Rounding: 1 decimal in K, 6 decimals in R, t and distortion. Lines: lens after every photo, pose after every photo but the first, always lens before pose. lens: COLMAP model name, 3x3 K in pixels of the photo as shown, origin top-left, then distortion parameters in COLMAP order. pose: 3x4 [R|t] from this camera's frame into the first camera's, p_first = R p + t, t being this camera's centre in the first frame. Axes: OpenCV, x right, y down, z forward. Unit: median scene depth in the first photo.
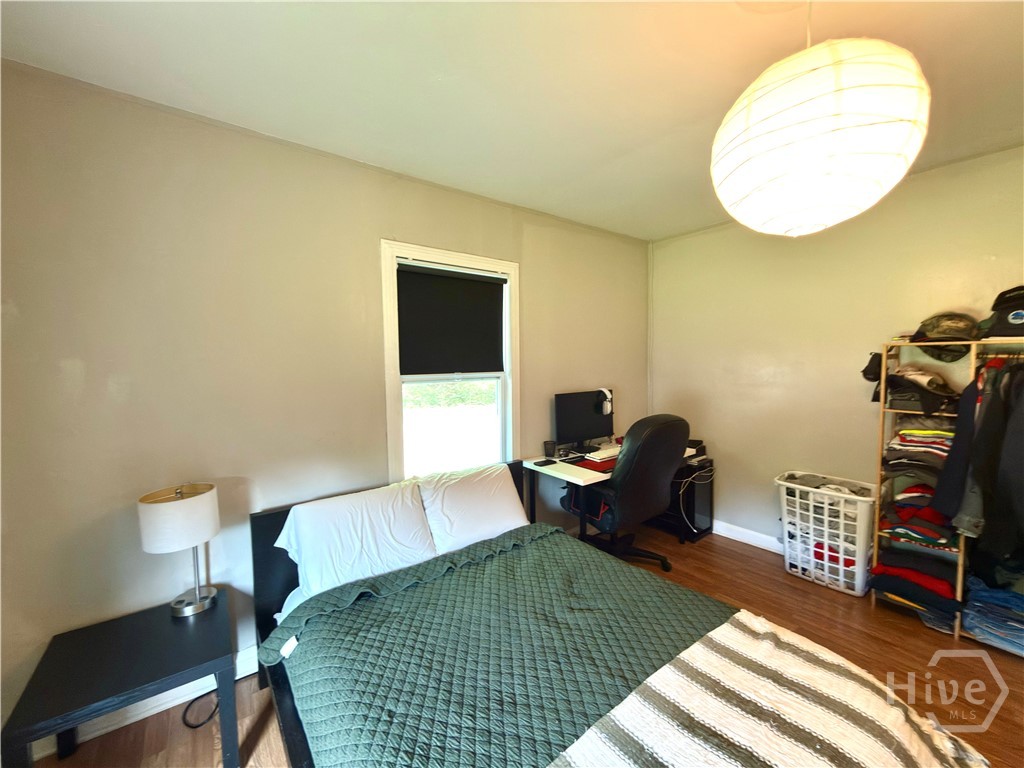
lens RADIAL K [[406.5, 0, 512.0], [0, 406.5, 384.0], [0, 0, 1]] dist [-0.003146, -0.000074]
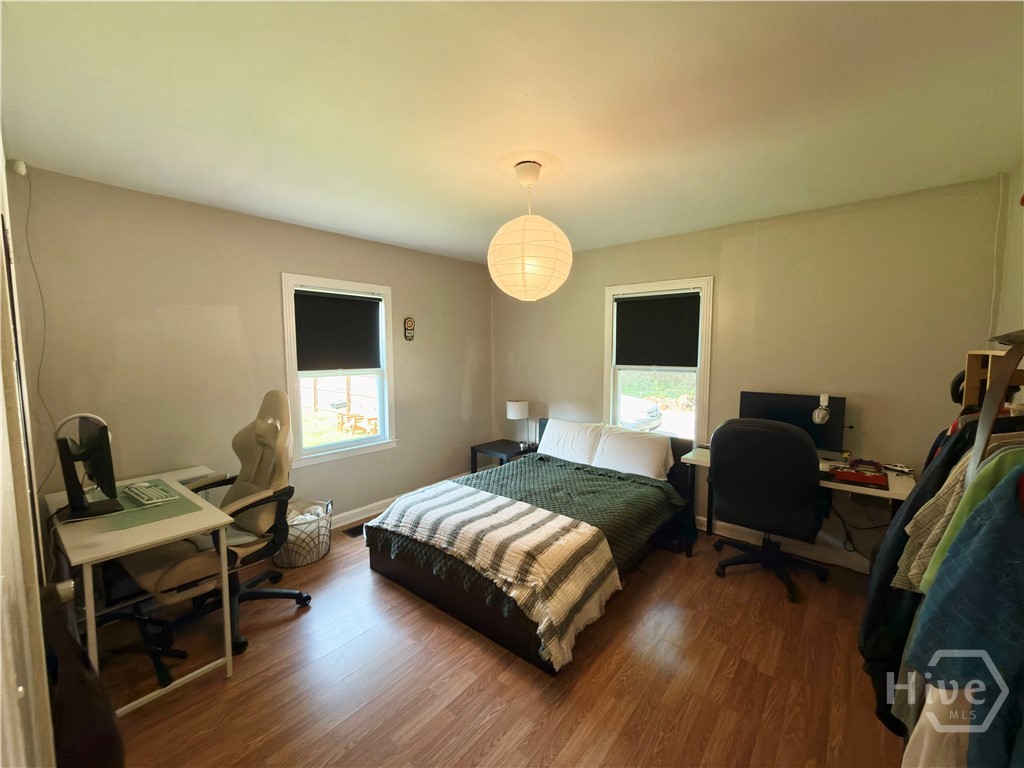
lens RADIAL K [[406.5, 0, 512.0], [0, 406.5, 384.0], [0, 0, 1]] dist [-0.003146, -0.000074]
pose [[0.212202, 0.096471, -0.972452, 1.259479], [-0.063542, 0.994372, 0.084780, -0.057522], [0.975158, 0.043801, 0.217138, 0.222423]]
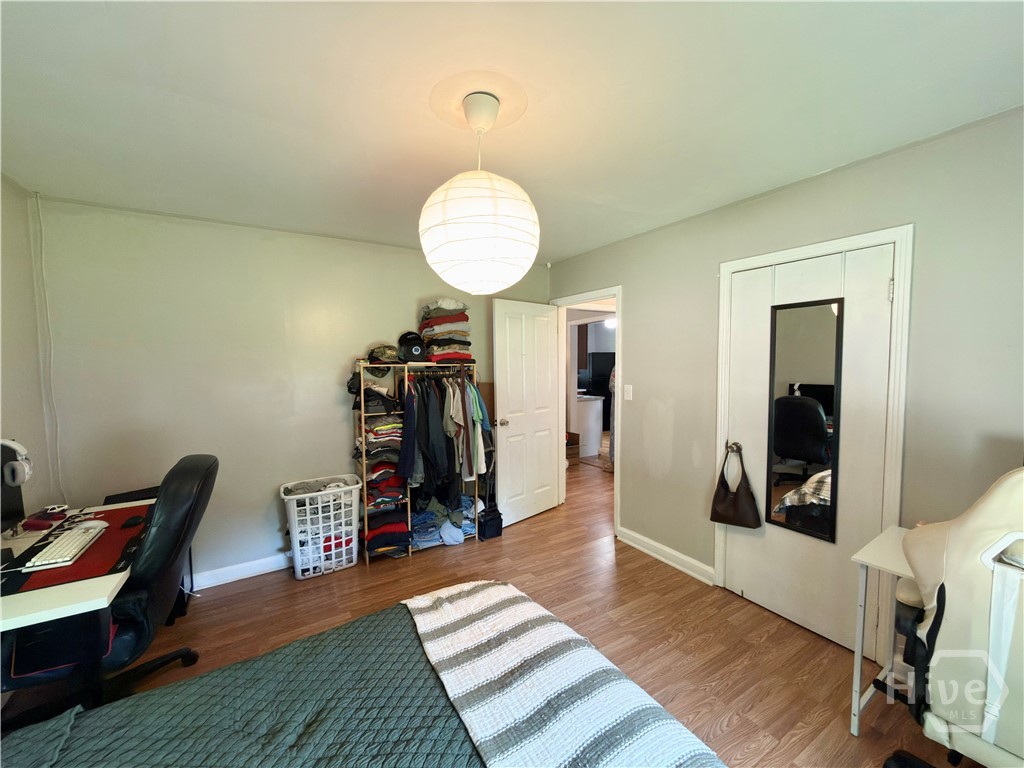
lens RADIAL K [[406.5, 0, 512.0], [0, 406.5, 384.0], [0, 0, 1]] dist [-0.003146, -0.000074]
pose [[0.104013, -0.042330, 0.993675, -0.331582], [0.073131, 0.996715, 0.034804, -0.045003], [-0.991884, 0.069048, 0.106767, 0.350861]]
